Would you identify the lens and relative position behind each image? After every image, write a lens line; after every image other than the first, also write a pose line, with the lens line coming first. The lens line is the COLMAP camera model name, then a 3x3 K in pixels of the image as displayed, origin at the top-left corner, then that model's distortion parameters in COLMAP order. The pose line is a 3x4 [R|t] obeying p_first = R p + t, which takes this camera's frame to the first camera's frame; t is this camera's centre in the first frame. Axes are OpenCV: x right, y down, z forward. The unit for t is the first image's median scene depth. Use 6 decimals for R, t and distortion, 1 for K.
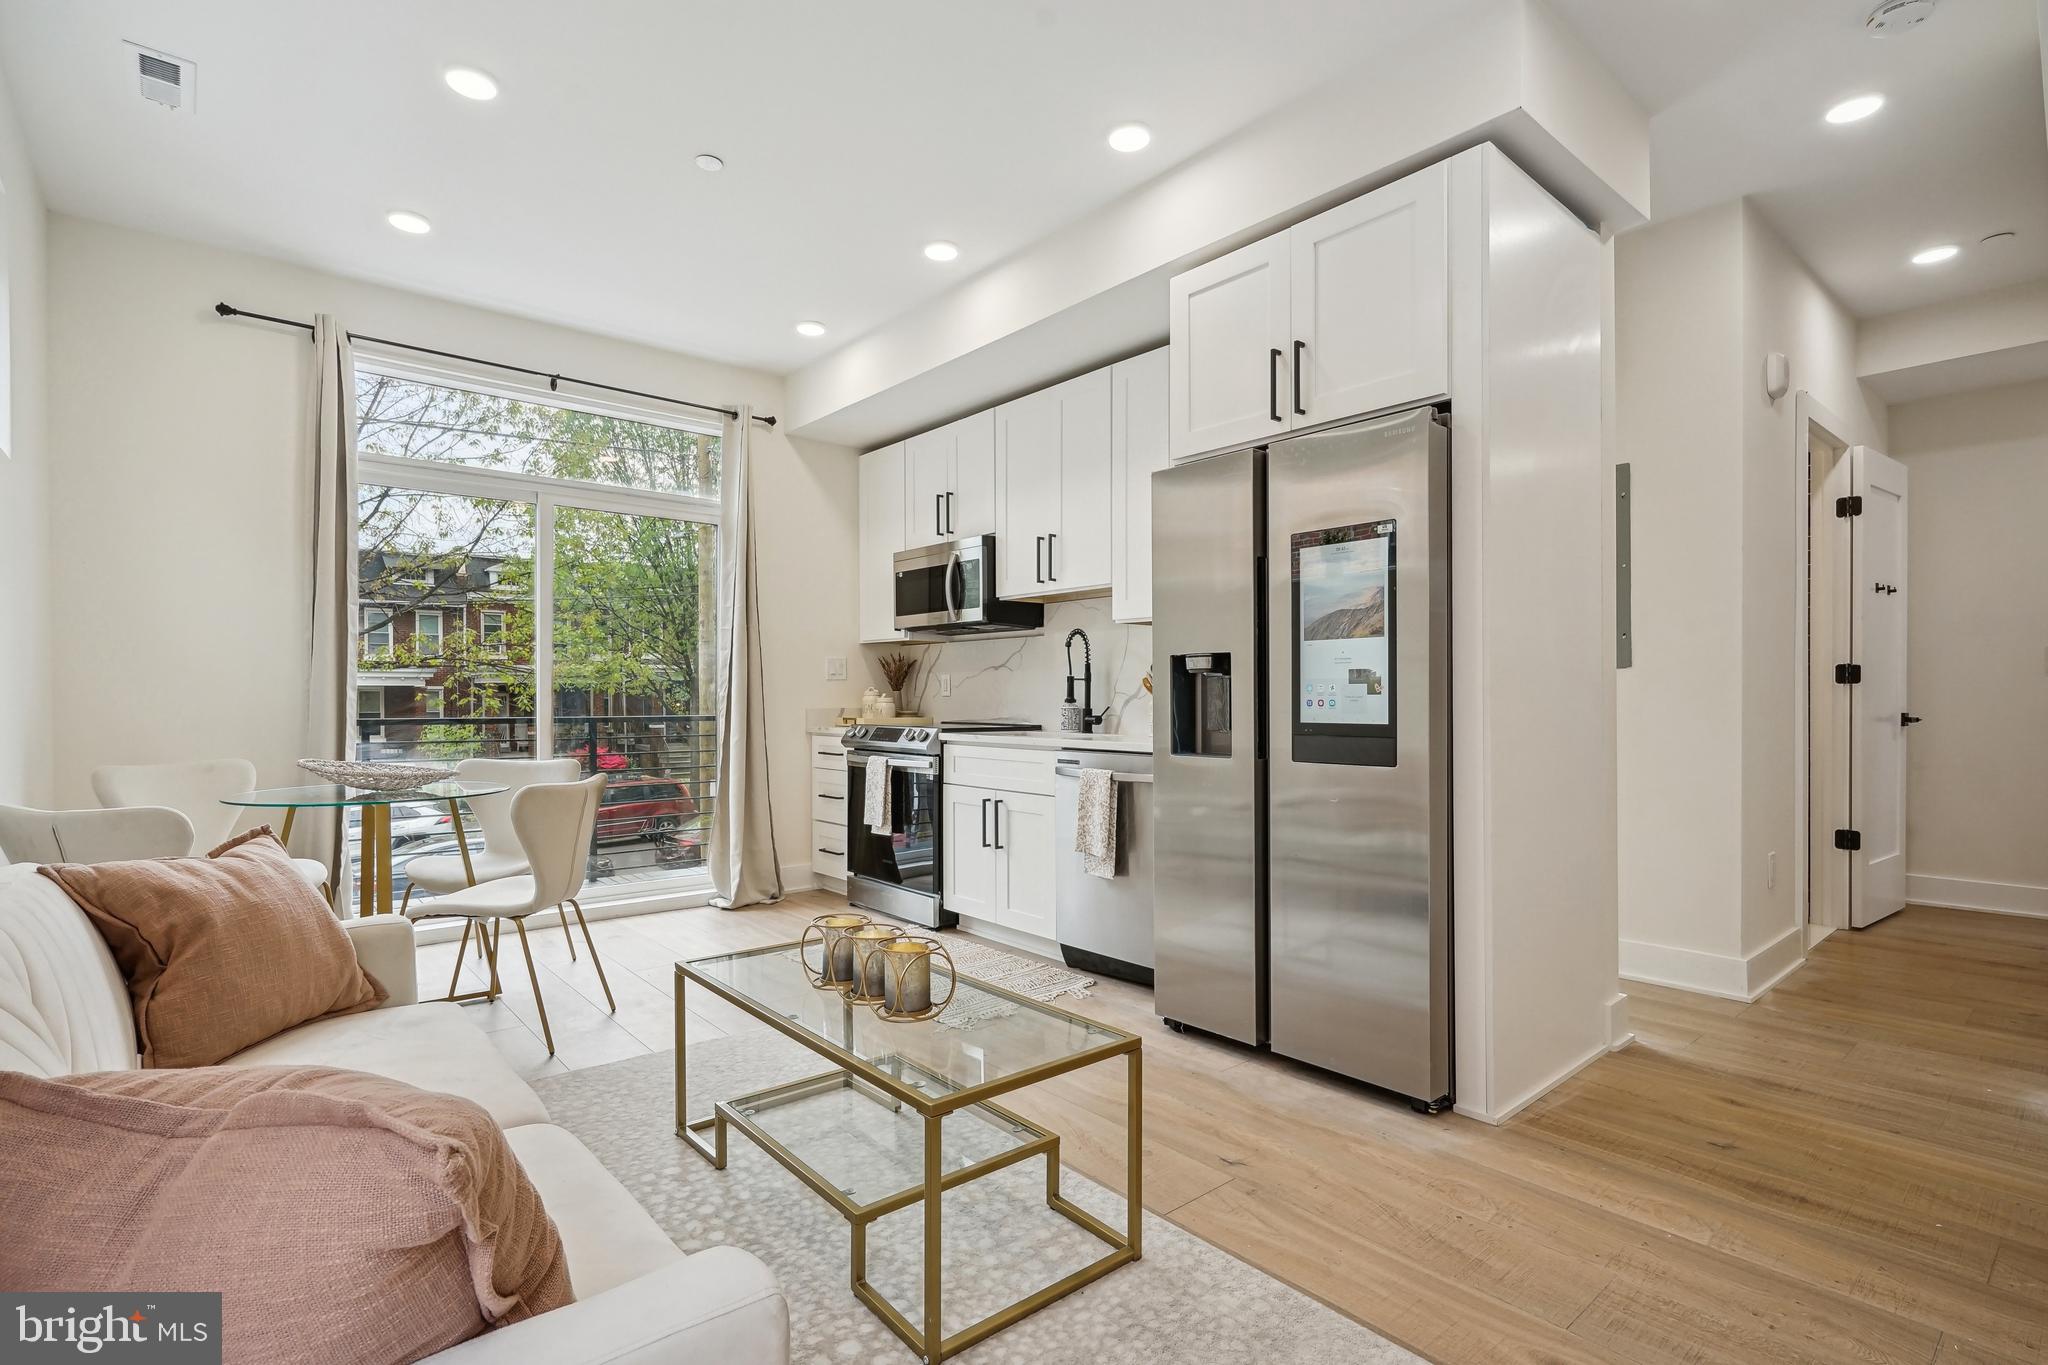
lens RADIAL K [[965.0, 0, 1015.5], [0, 965.0, 714.4], [0, 0, 1]] dist [-0.013940, 0.001213]
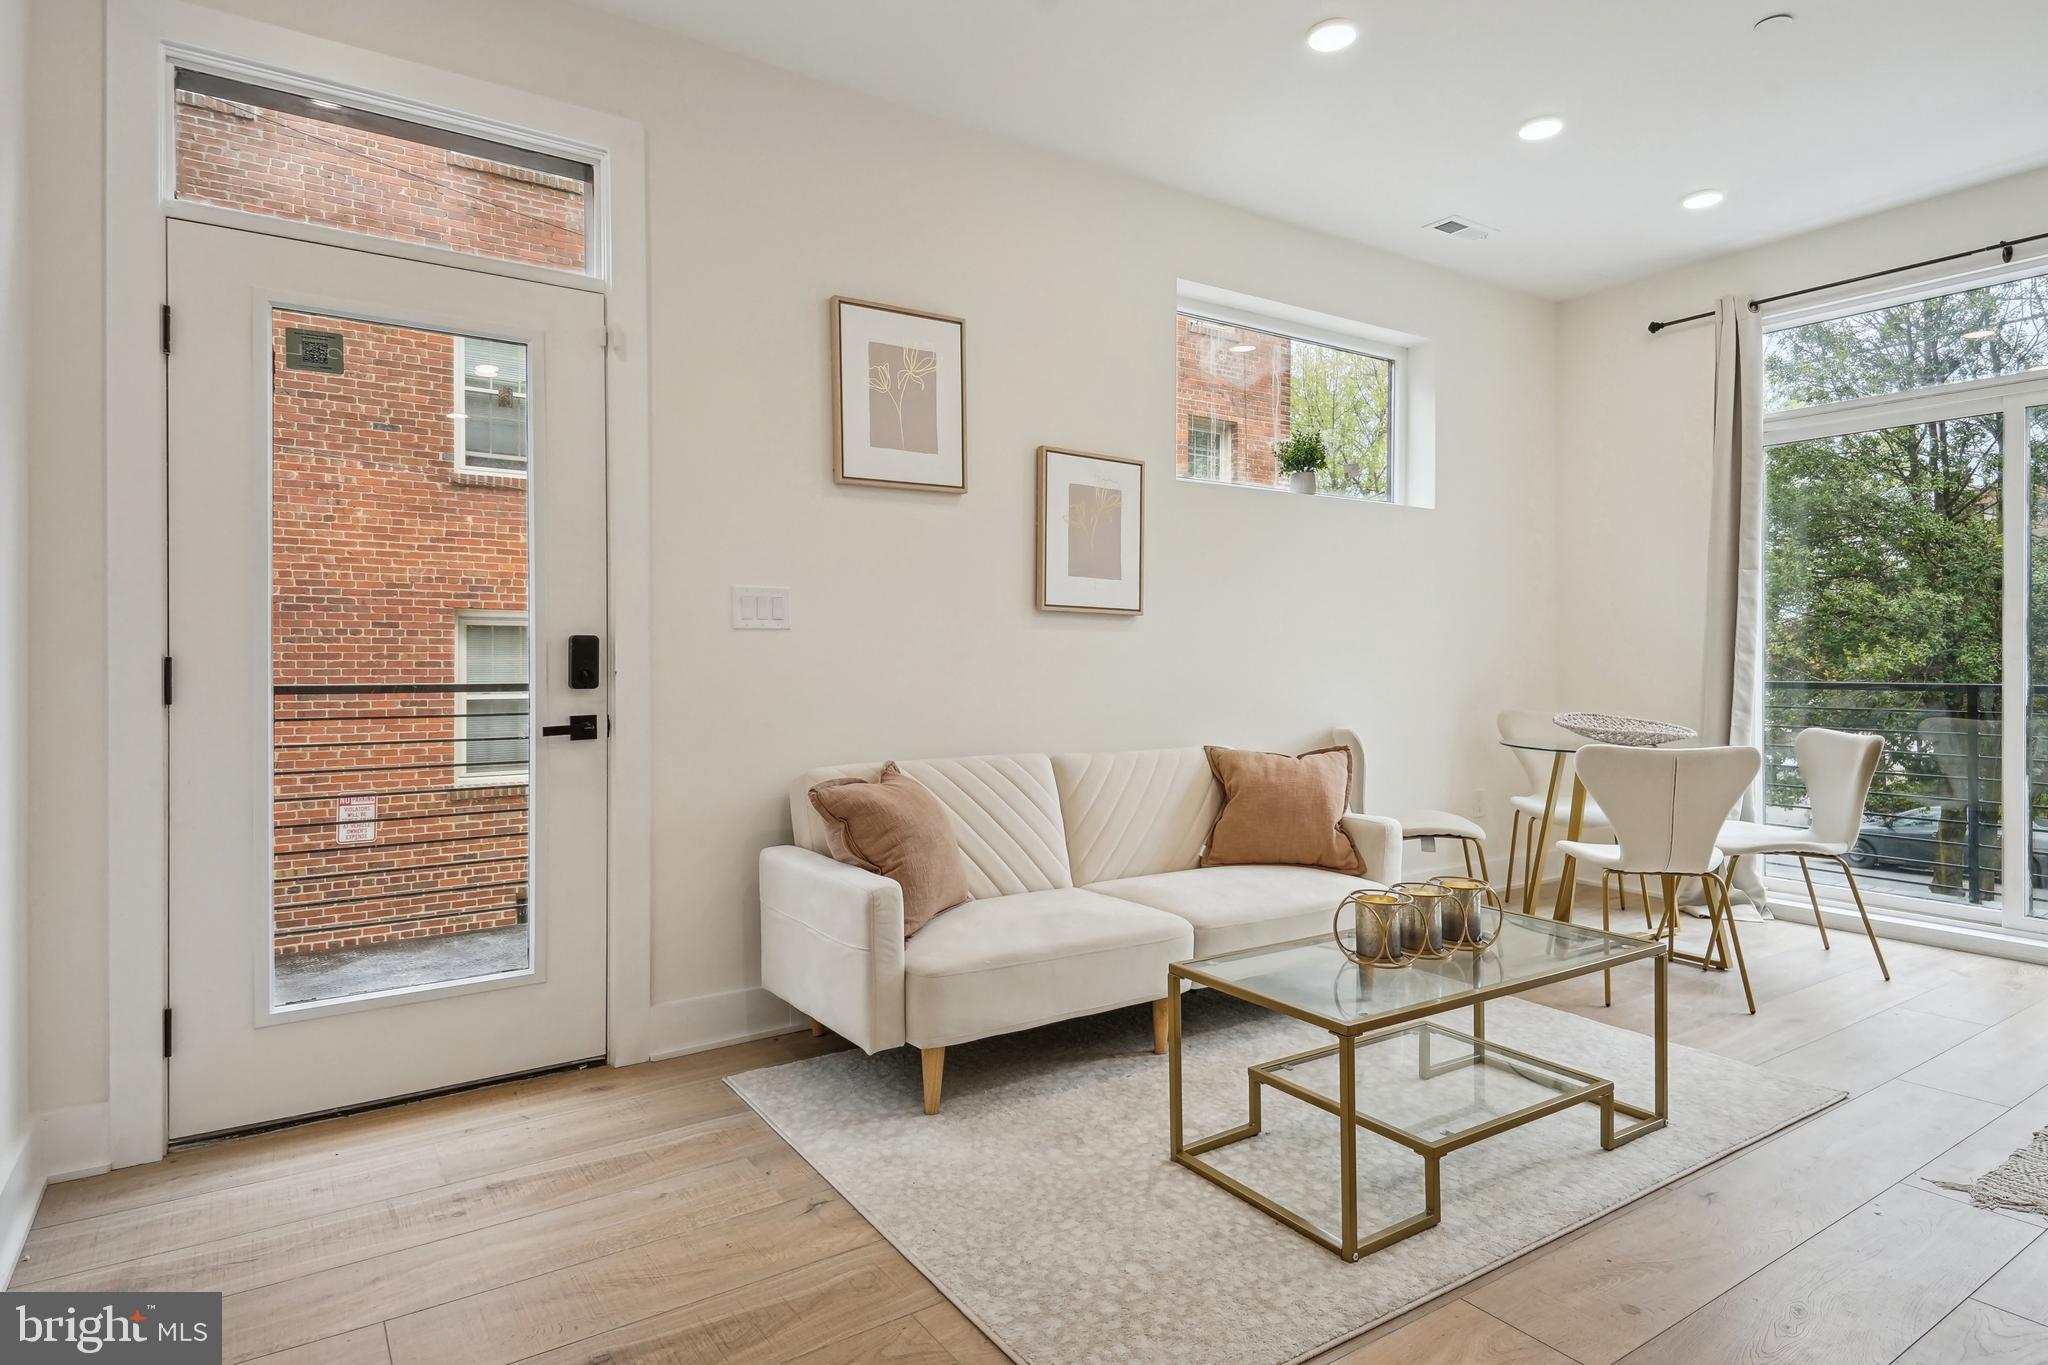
lens RADIAL K [[1078.6, 0, 987.5], [0, 1078.6, 662.1], [0, 0, 1]] dist [-0.012798, 0.003956]
pose [[-0.134933, 0.005435, -0.990840, 0.648286], [-0.015009, 0.999859, 0.007529, -0.013738], [0.990741, 0.015887, -0.134833, 0.416423]]
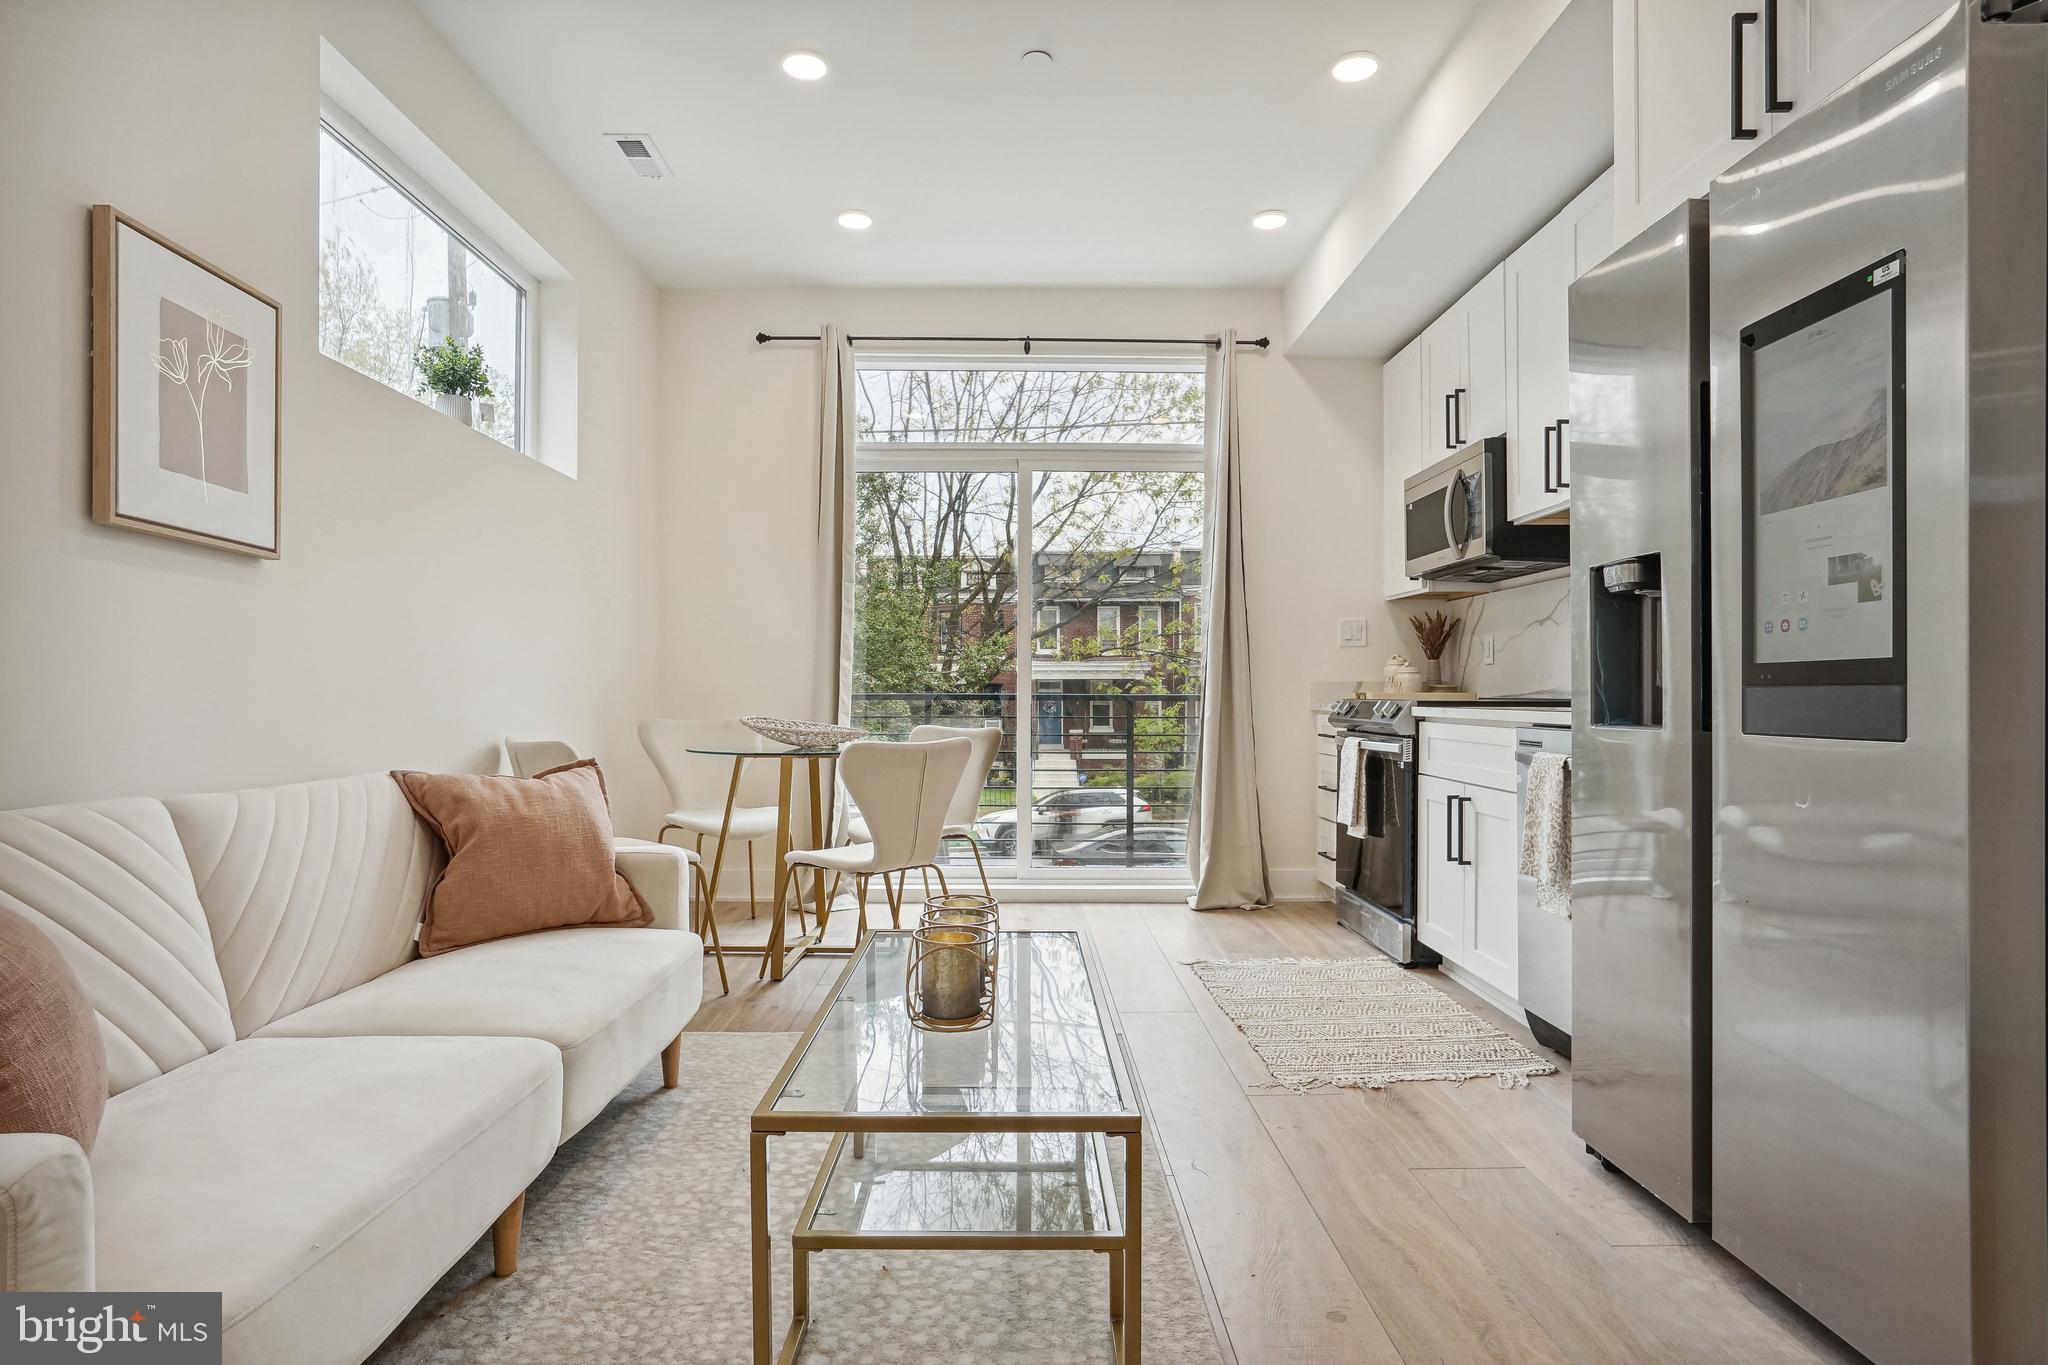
lens RADIAL K [[1078.6, 0, 1012.2], [0, 1078.6, 702.3], [0, 0, 1]] dist [-0.012798, 0.003956]
pose [[0.769883, 0.005659, -0.638160, 0.286151], [-0.011135, 0.999928, -0.004565, 0.030681], [0.638088, 0.010620, 0.769890, 0.198327]]
